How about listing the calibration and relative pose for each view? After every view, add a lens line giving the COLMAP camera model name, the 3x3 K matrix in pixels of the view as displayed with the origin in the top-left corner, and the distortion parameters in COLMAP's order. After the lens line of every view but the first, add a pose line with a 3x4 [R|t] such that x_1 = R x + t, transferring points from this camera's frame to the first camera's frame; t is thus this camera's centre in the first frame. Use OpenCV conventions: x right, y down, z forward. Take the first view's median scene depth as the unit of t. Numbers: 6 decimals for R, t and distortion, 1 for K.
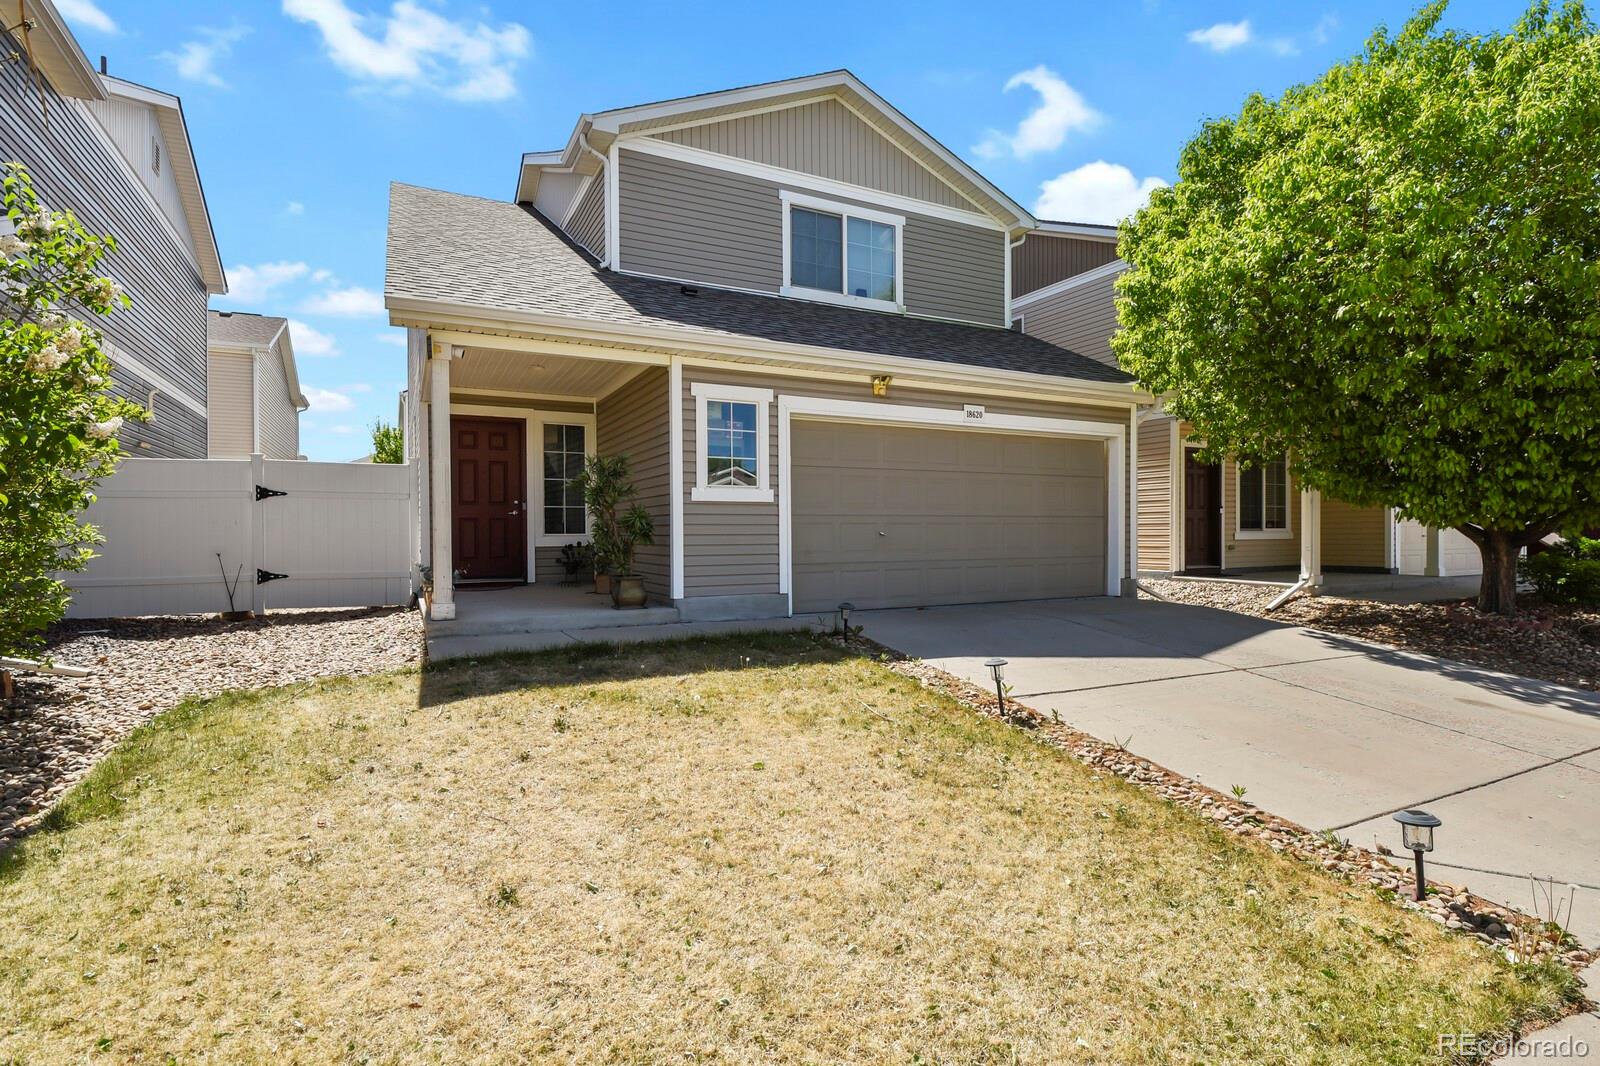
lens RADIAL K [[774.3, 0, 802.2], [0, 774.3, 538.2], [0, 0, 1]] dist [-0.002132, -0.007785]
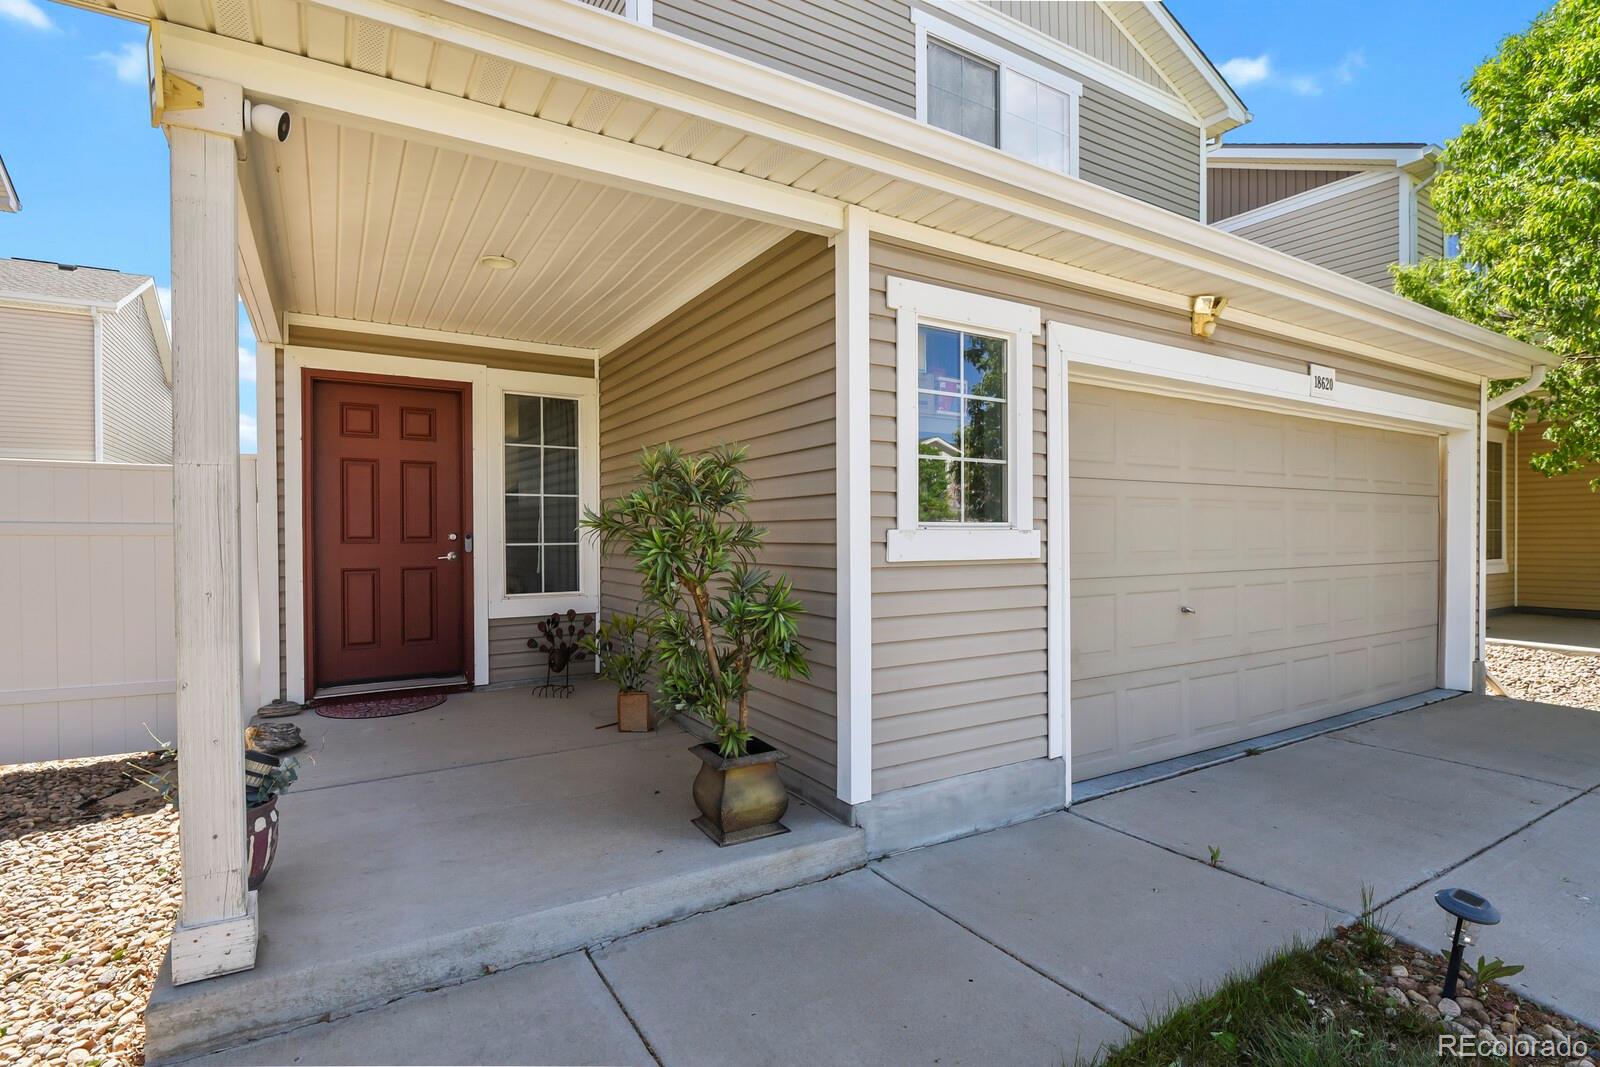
lens RADIAL K [[774.3, 0, 802.2], [0, 774.3, 538.7], [0, 0, 1]] dist [-0.002132, -0.007785]
pose [[0.997526, 0.001386, 0.070285, -0.190281], [-0.001303, 0.999998, -0.001231, -0.052450], [-0.070286, 0.001136, 0.997526, 0.514408]]
